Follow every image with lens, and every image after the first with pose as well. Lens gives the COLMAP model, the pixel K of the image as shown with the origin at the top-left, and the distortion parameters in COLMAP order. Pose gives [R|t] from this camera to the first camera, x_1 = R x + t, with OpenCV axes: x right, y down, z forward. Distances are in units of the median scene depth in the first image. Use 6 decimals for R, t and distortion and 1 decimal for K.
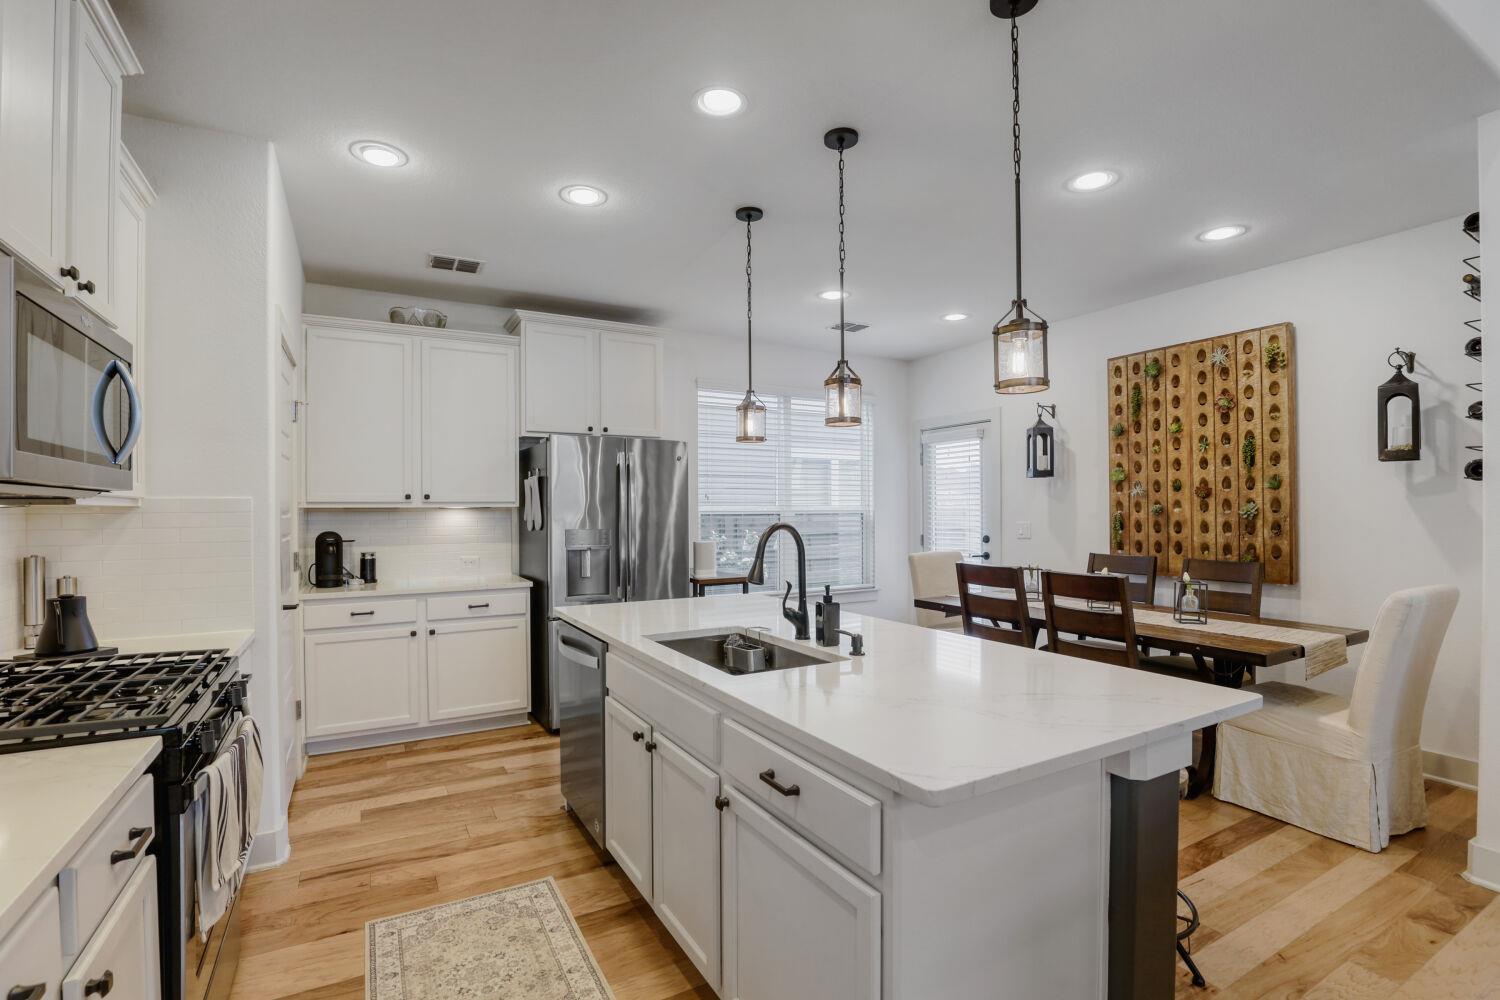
lens RADIAL K [[695.9, 0, 746.6], [0, 695.9, 510.4], [0, 0, 1]] dist [-0.023807, 0.000884]
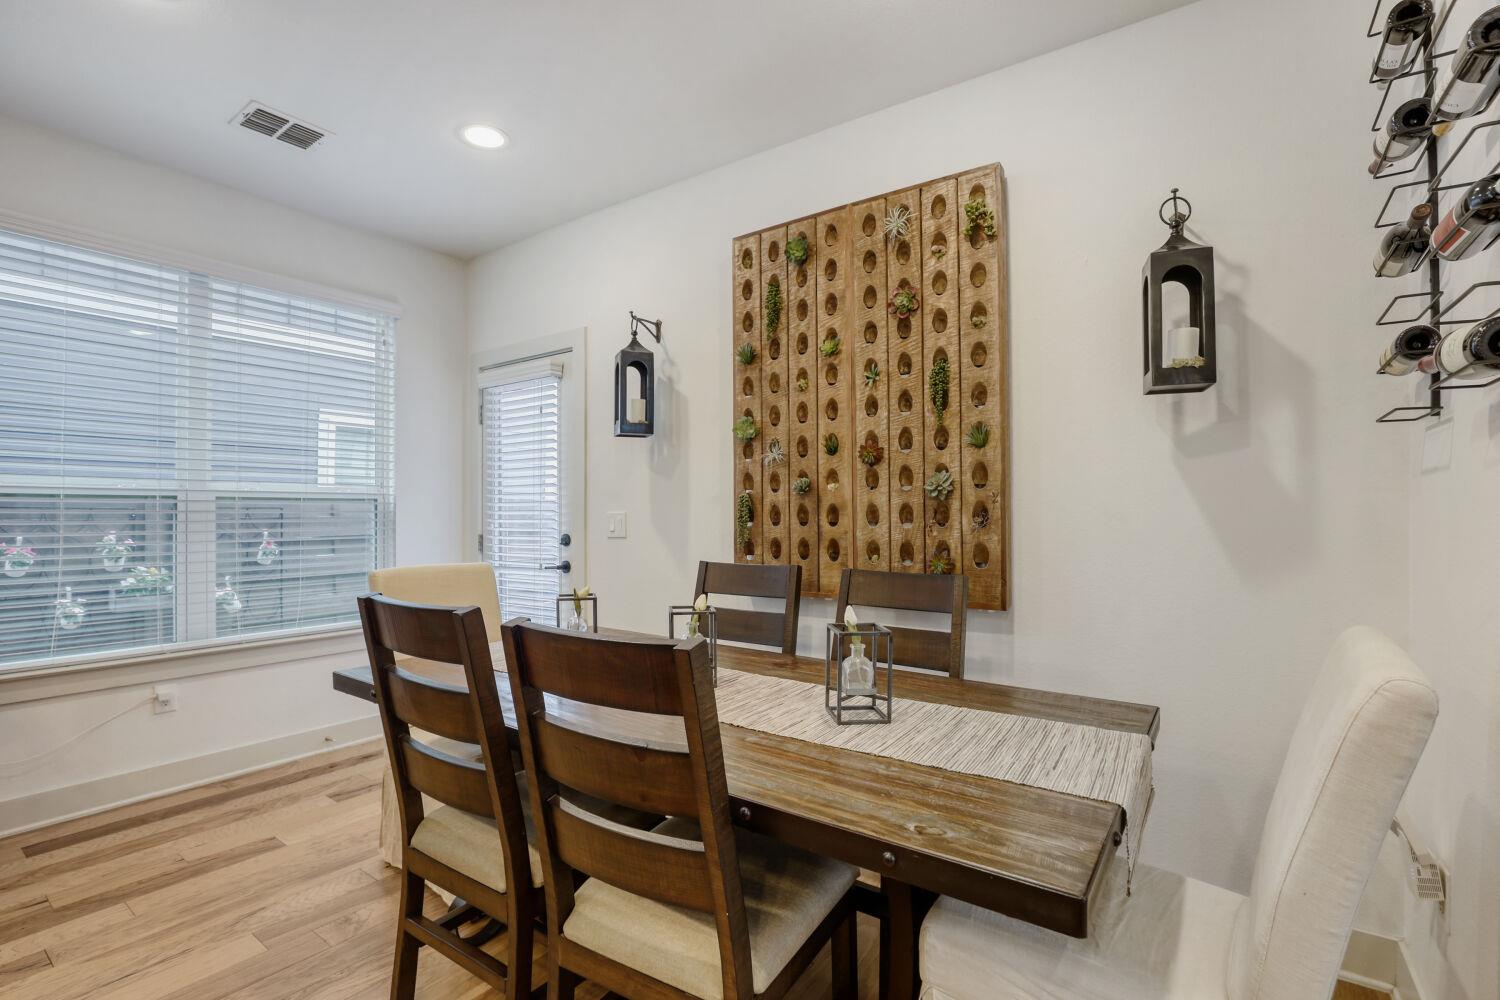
lens RADIAL K [[695.9, 0, 746.6], [0, 695.9, 510.4], [0, 0, 1]] dist [-0.023807, 0.000884]
pose [[0.904213, 0.006838, 0.427027, 0.304370], [-0.004370, 0.999968, -0.006758, 0.024610], [-0.427060, 0.004244, 0.904213, 0.493257]]
